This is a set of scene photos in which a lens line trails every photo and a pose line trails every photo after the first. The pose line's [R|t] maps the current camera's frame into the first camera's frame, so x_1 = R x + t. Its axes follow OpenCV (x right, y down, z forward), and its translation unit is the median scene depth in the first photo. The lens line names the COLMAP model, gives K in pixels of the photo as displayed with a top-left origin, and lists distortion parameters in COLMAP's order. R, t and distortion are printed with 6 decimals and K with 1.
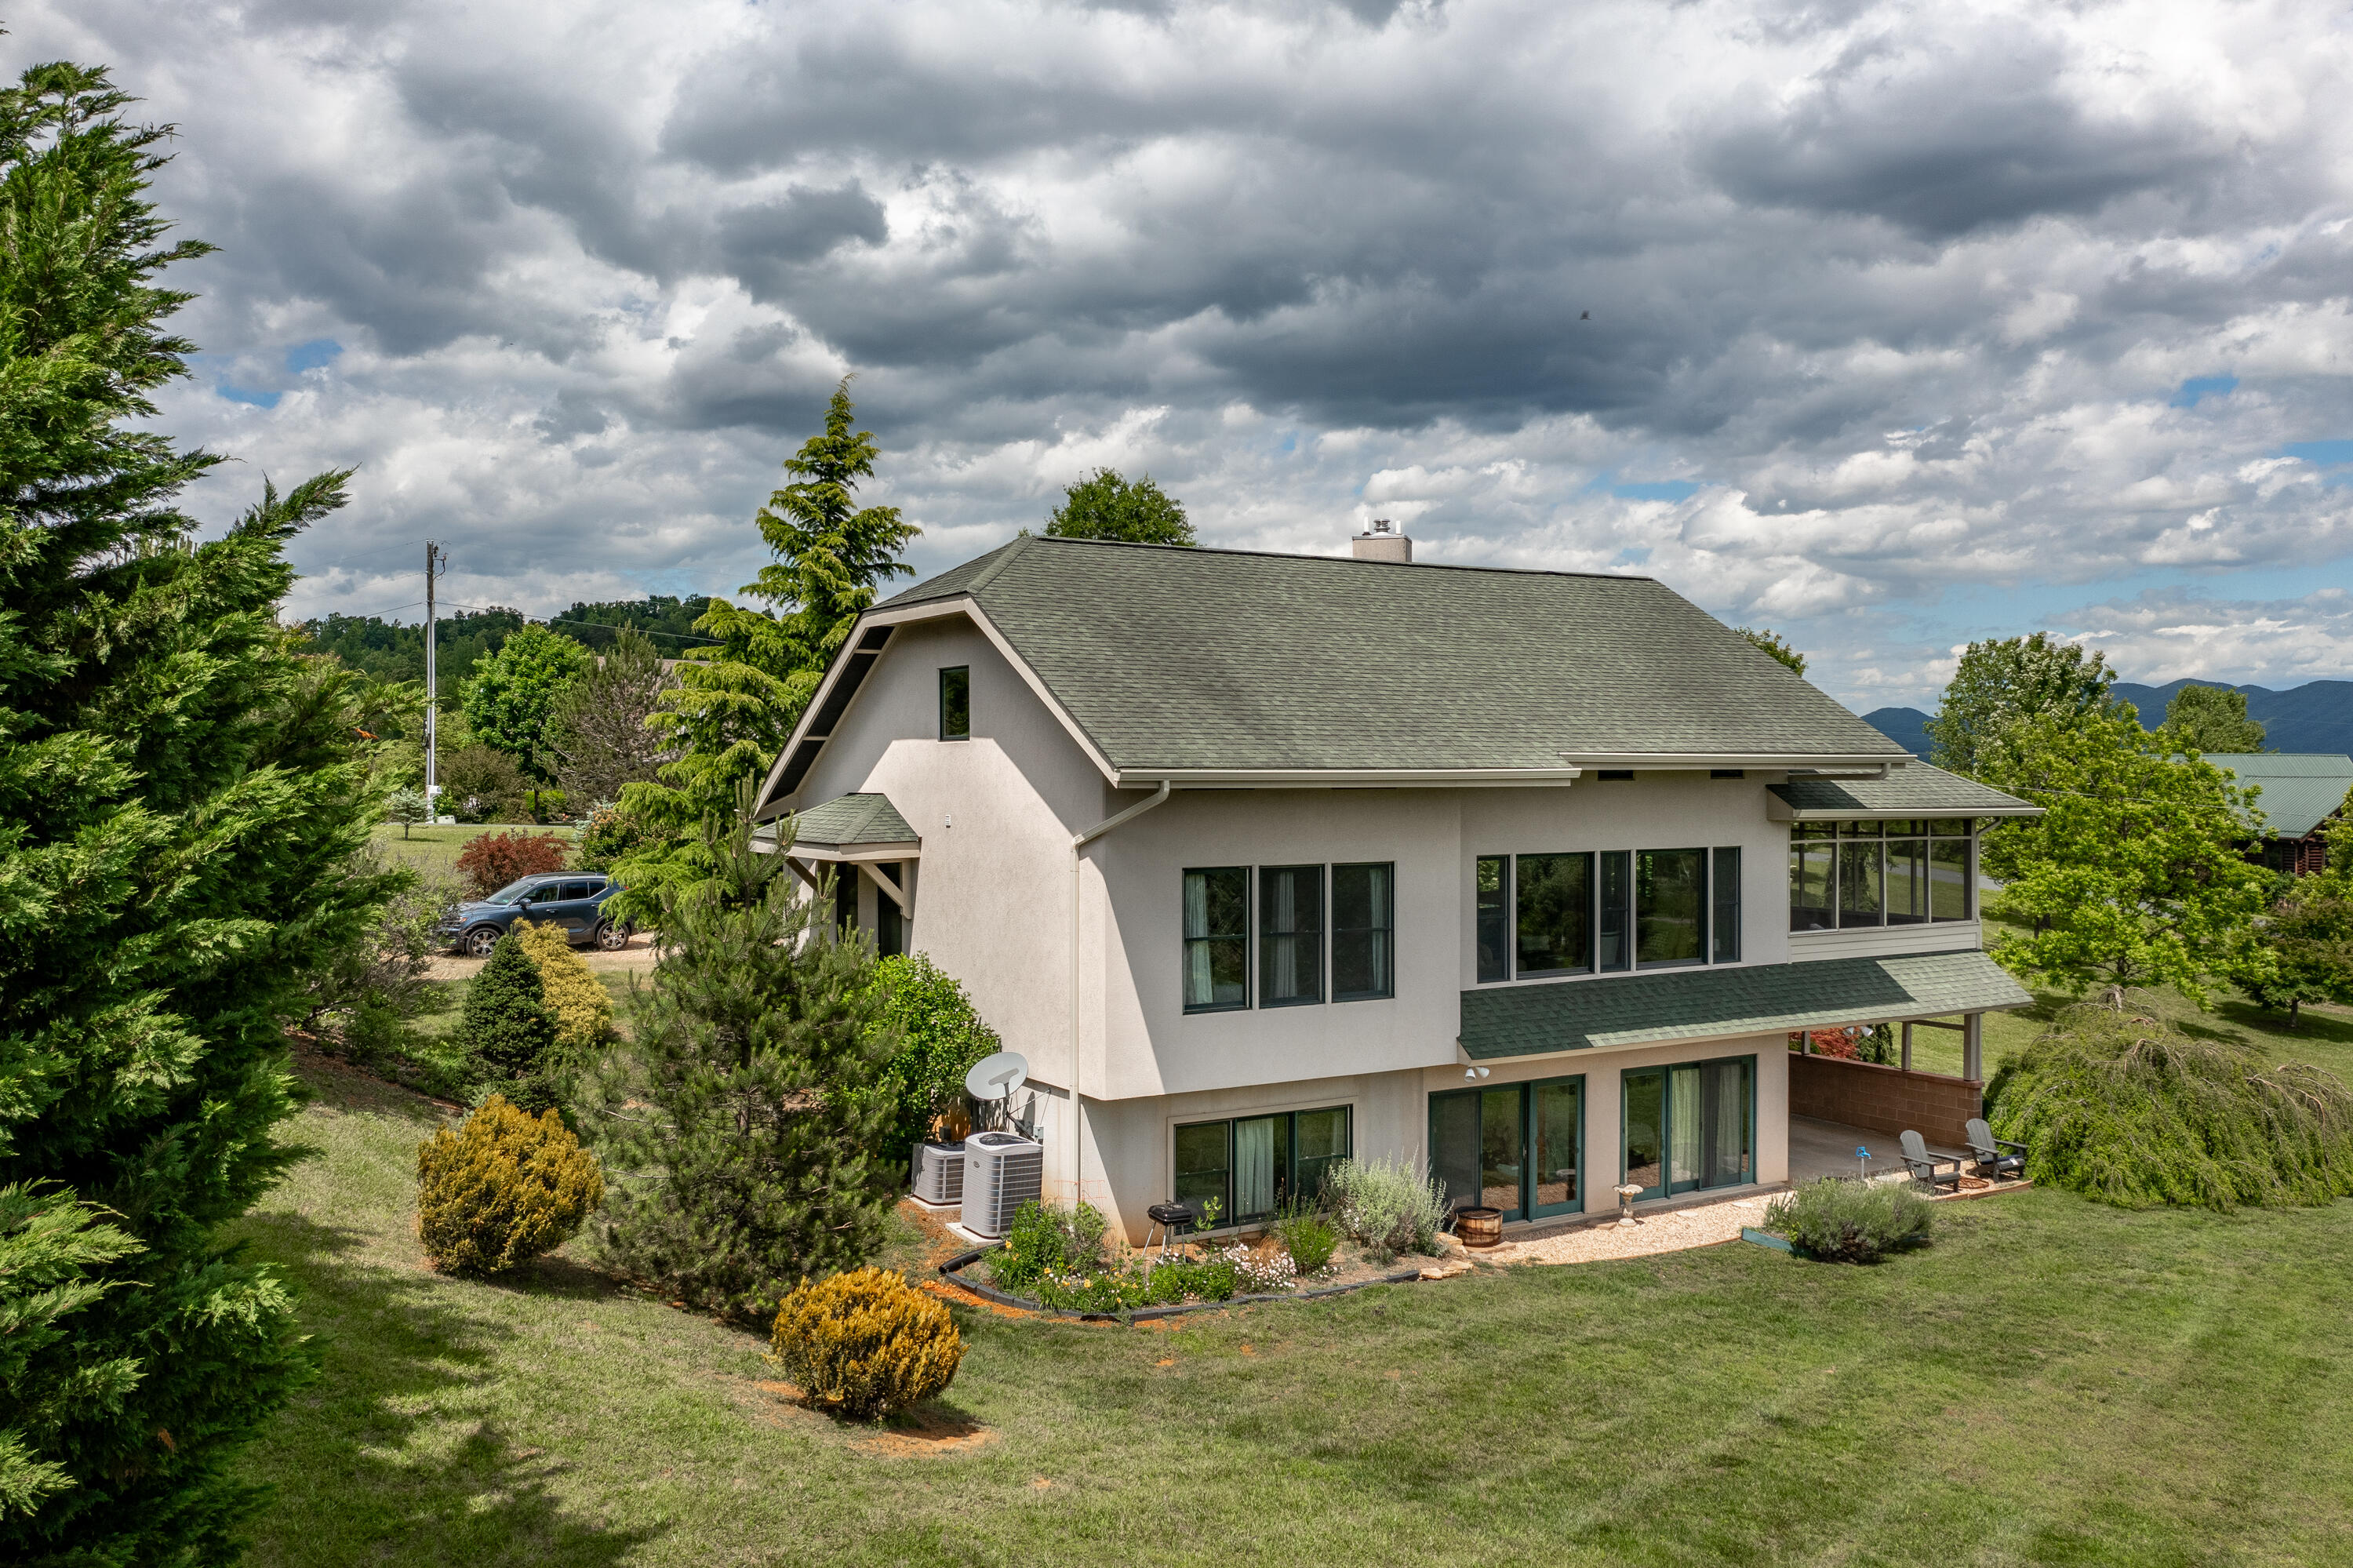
lens RADIAL K [[1915.4, 0, 1176.5], [0, 1915.4, 784.0], [0, 0, 1]] dist [-0.007137, 0.005769]
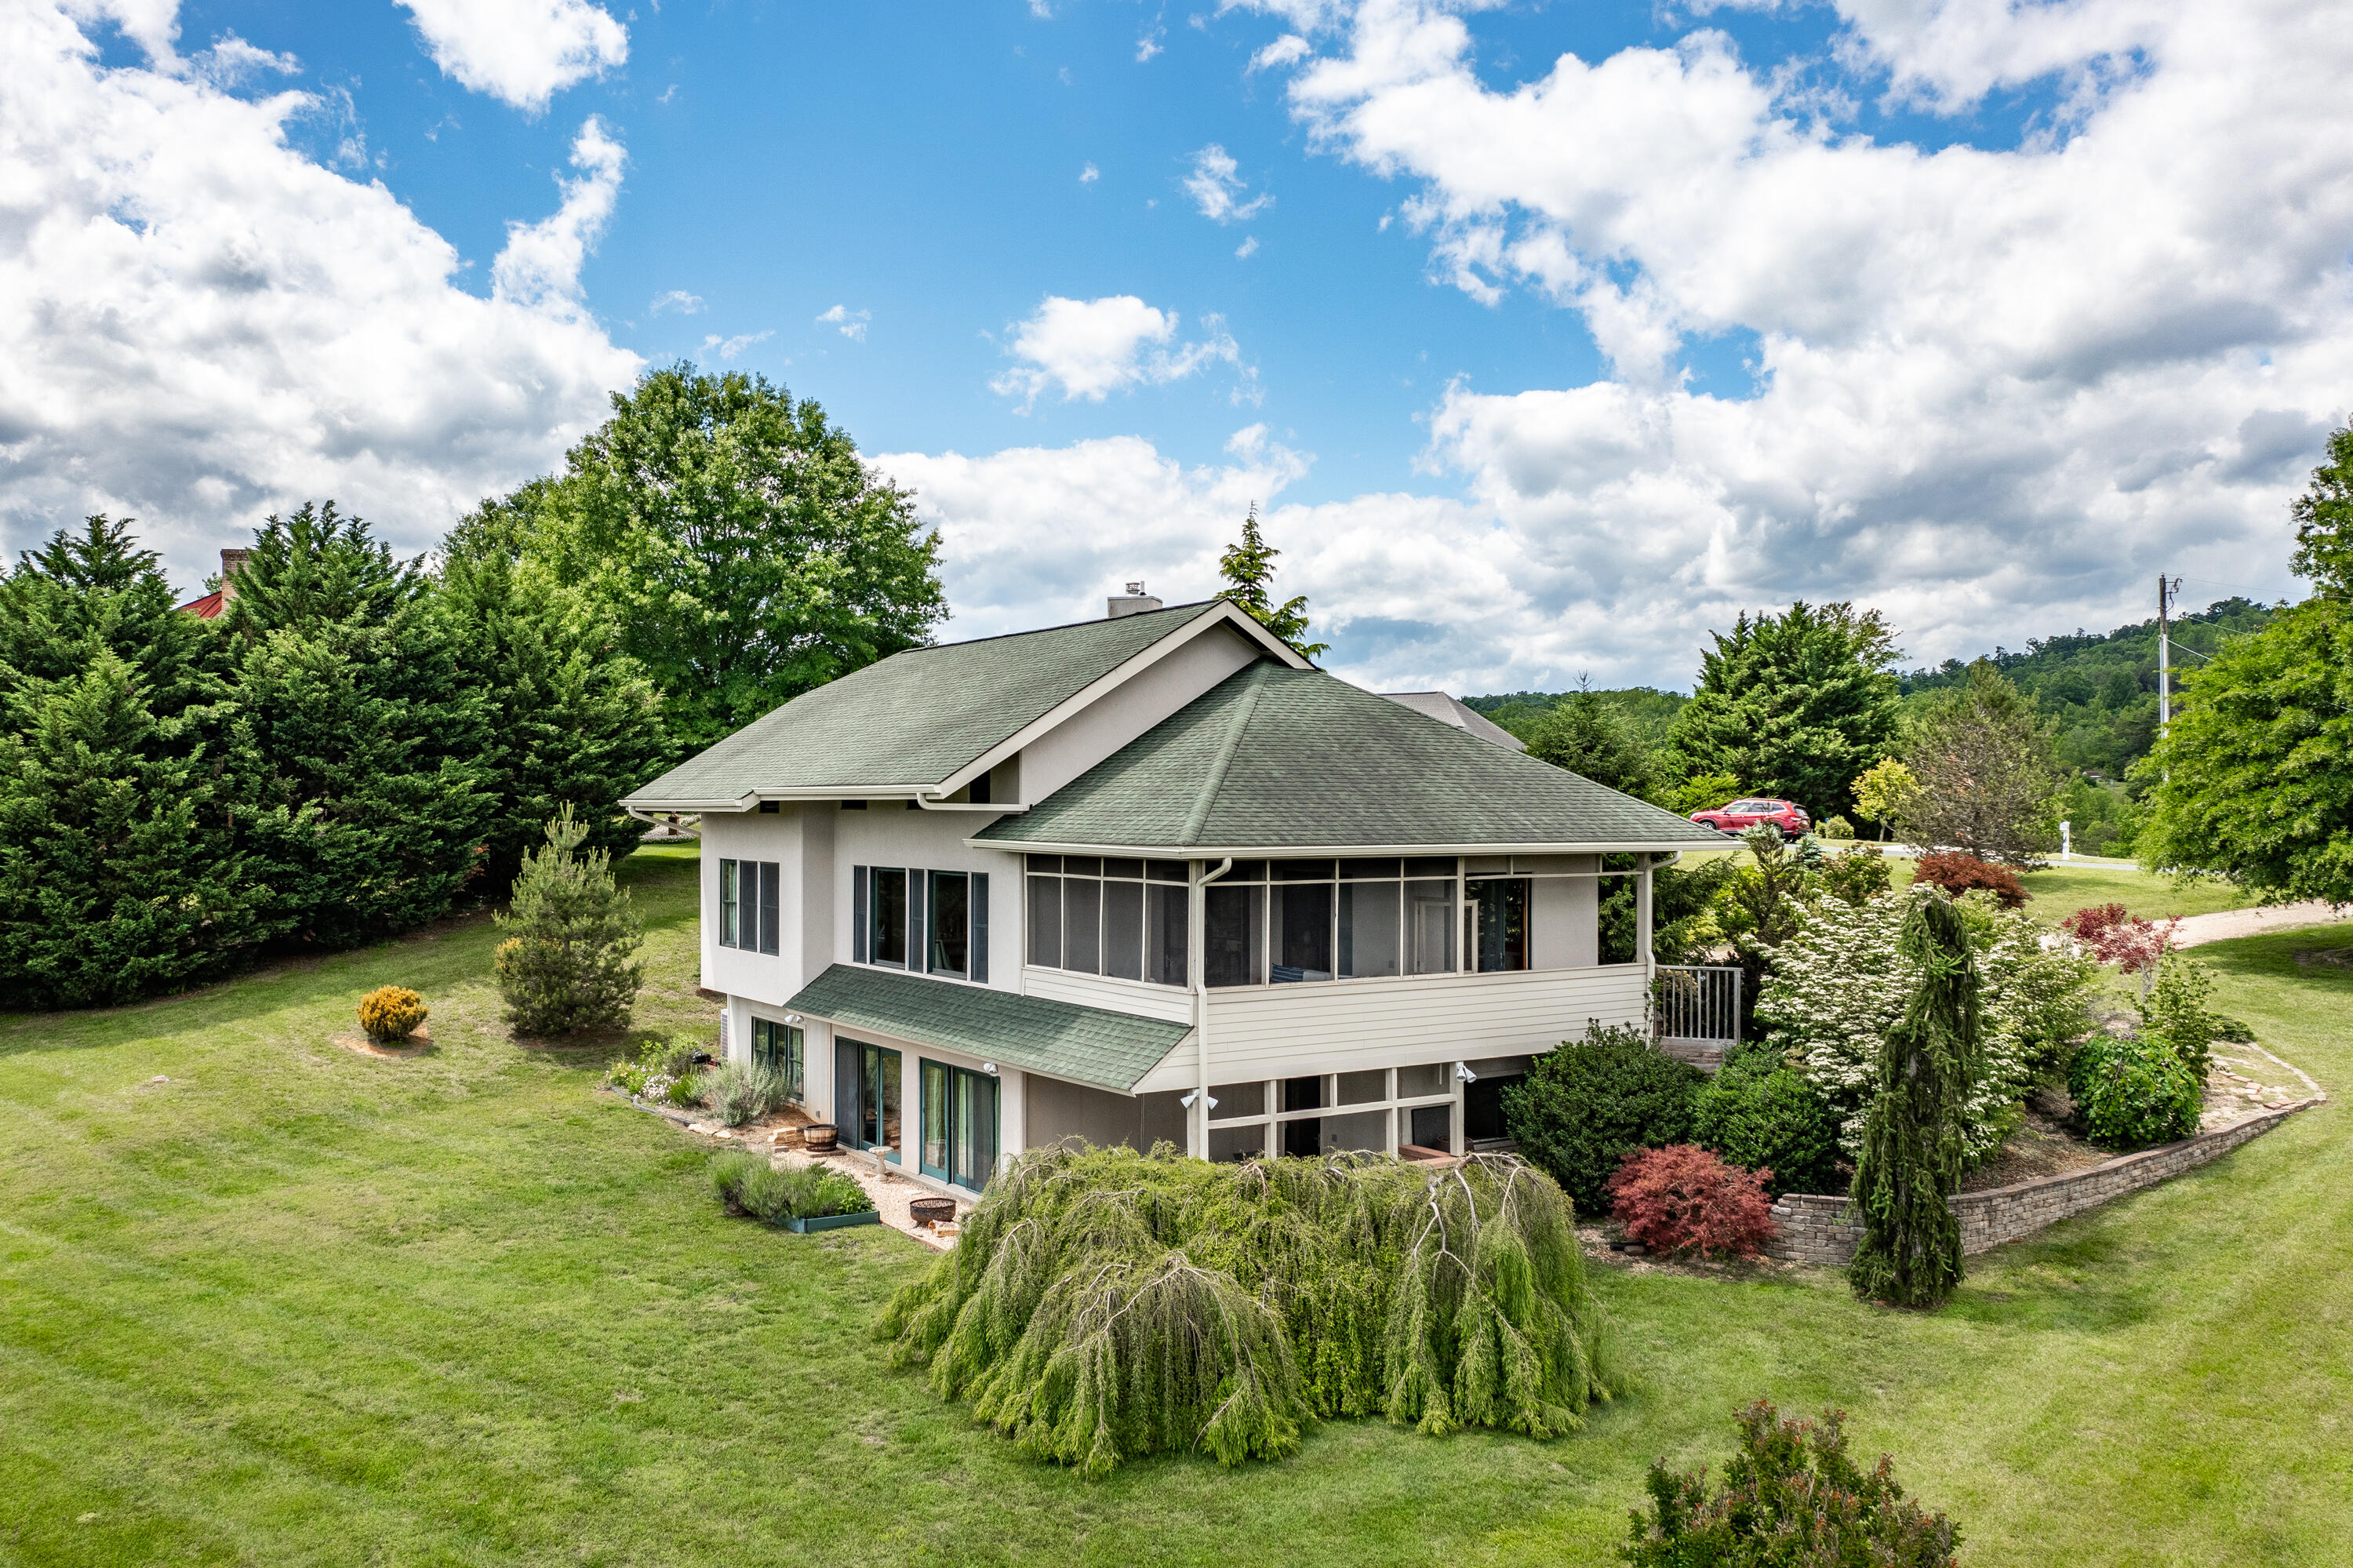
lens RADIAL K [[1915.4, 0, 1176.5], [0, 1915.4, 784.0], [0, 0, 1]] dist [-0.007137, 0.005769]
pose [[0.029668, -0.010337, -0.999506, 1.438932], [-0.011005, 0.999883, -0.010667, -0.006692], [0.999499, 0.011316, 0.029550, 1.144724]]
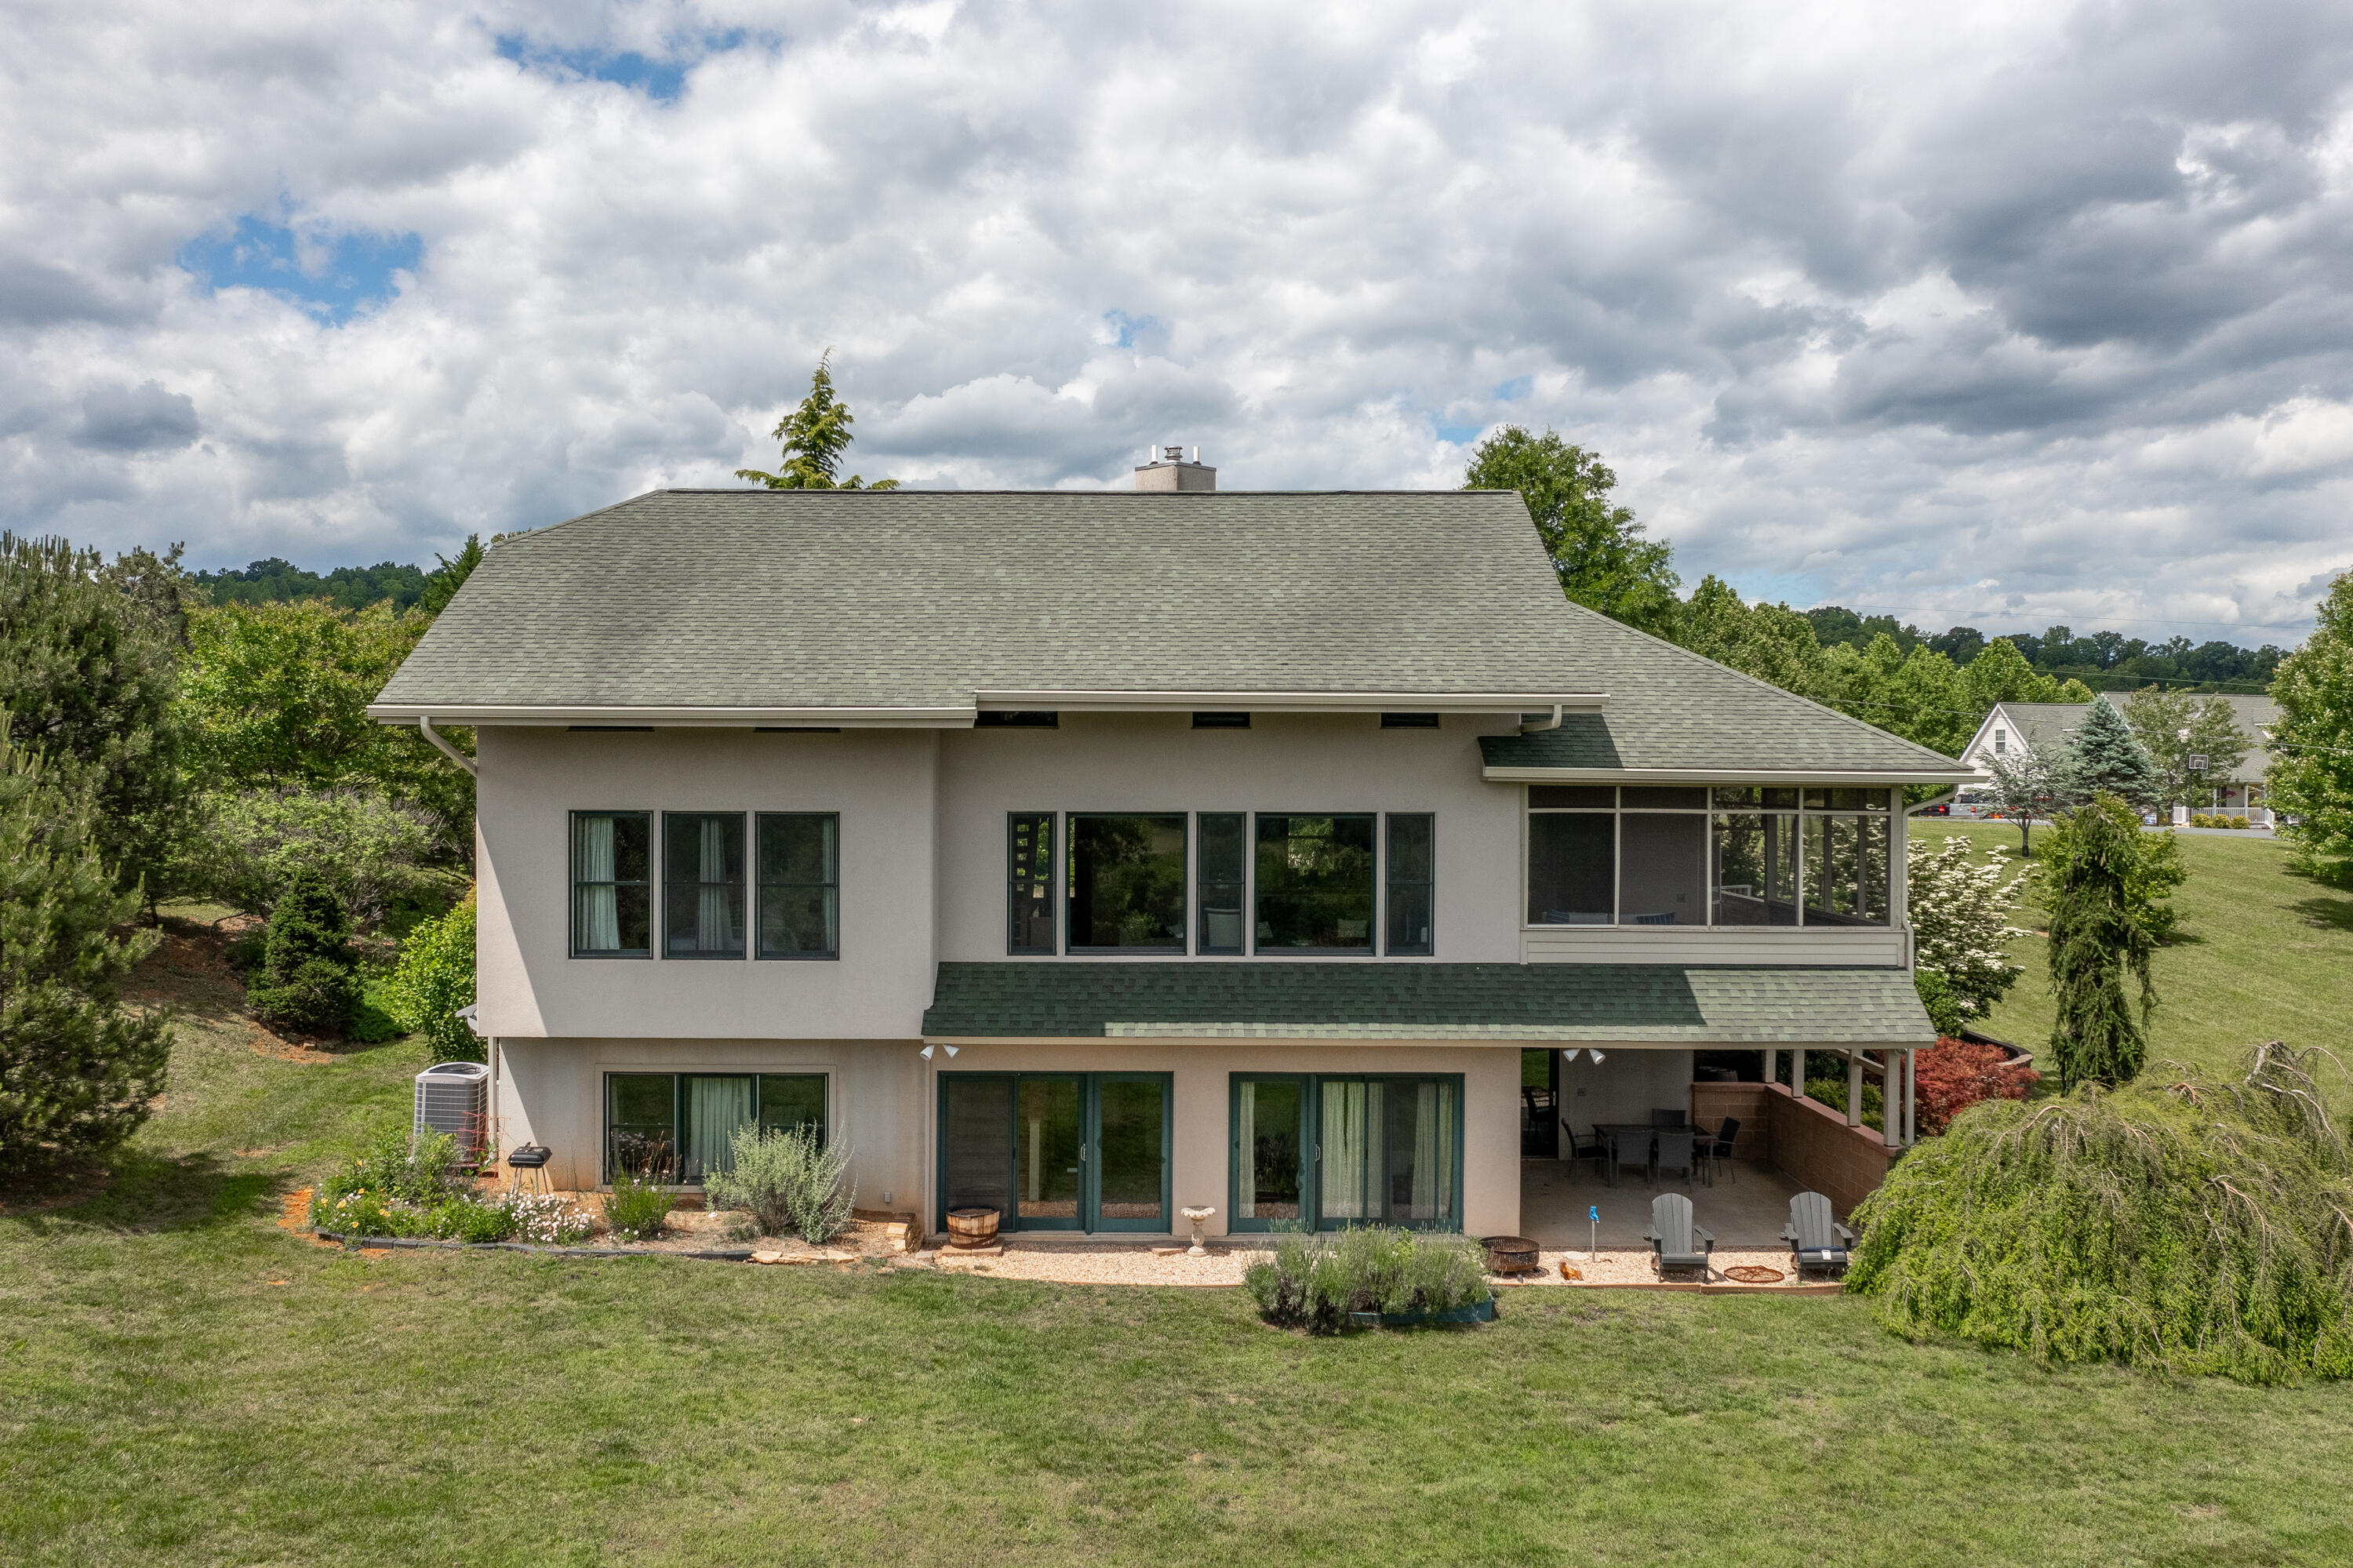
lens RADIAL K [[1897.4, 0, 1168.8], [0, 1897.4, 790.2], [0, 0, 1]] dist [-0.006625, 0.004143]
pose [[0.852511, 0.011257, -0.522589, 0.658907], [-0.010687, 0.999934, 0.004105, 0.022275], [0.522601, 0.002085, 0.852575, 0.278227]]
